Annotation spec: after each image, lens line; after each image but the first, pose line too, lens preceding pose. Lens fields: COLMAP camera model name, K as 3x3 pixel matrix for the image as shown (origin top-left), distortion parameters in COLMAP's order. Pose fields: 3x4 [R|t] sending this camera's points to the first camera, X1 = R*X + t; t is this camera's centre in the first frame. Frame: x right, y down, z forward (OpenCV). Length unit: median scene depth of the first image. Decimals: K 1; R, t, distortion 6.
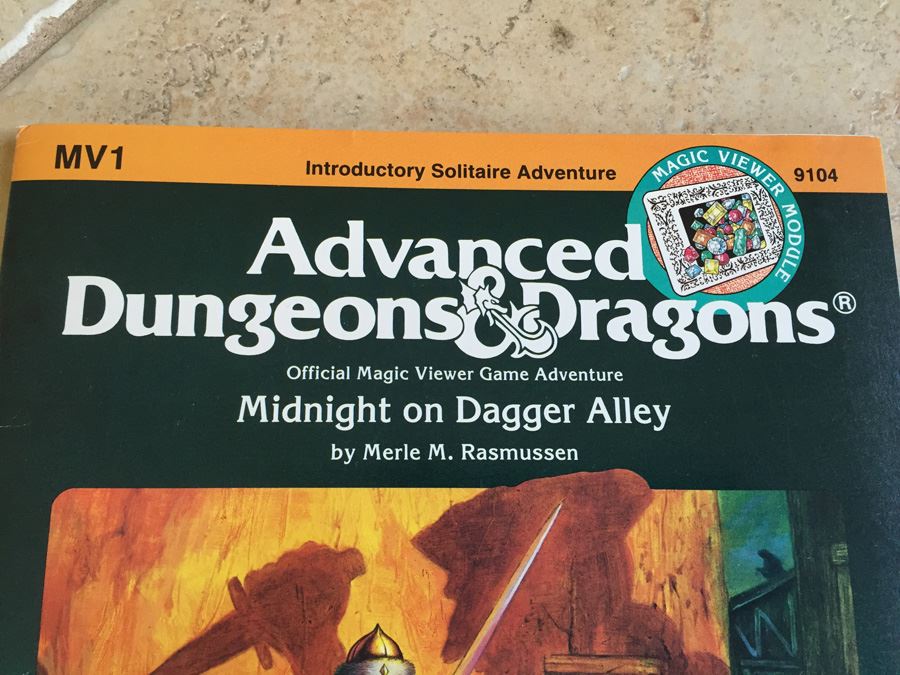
lens RADIAL K [[773.8, 0, 450.0], [0, 773.8, 337.5], [0, 0, 1]] dist [0.101497, -0.164923]
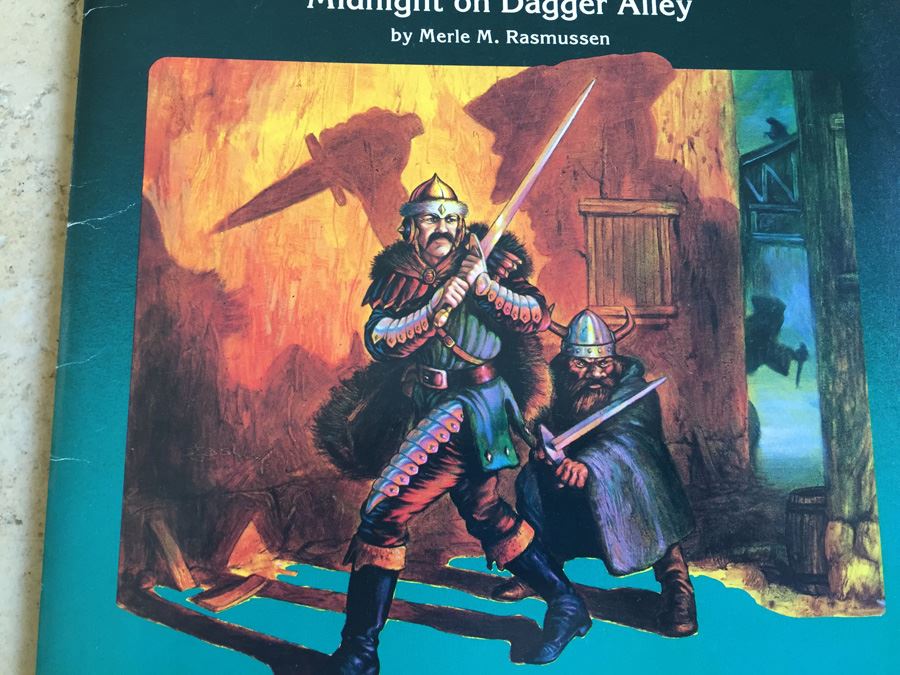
lens RADIAL K [[773.8, 0, 450.0], [0, 773.8, 337.5], [0, 0, 1]] dist [0.101497, -0.164923]
pose [[0.999993, -0.002176, 0.003048, -0.074168], [0.002035, 0.998957, 0.045616, 0.552179], [-0.003144, -0.045610, 0.998954, -0.160153]]
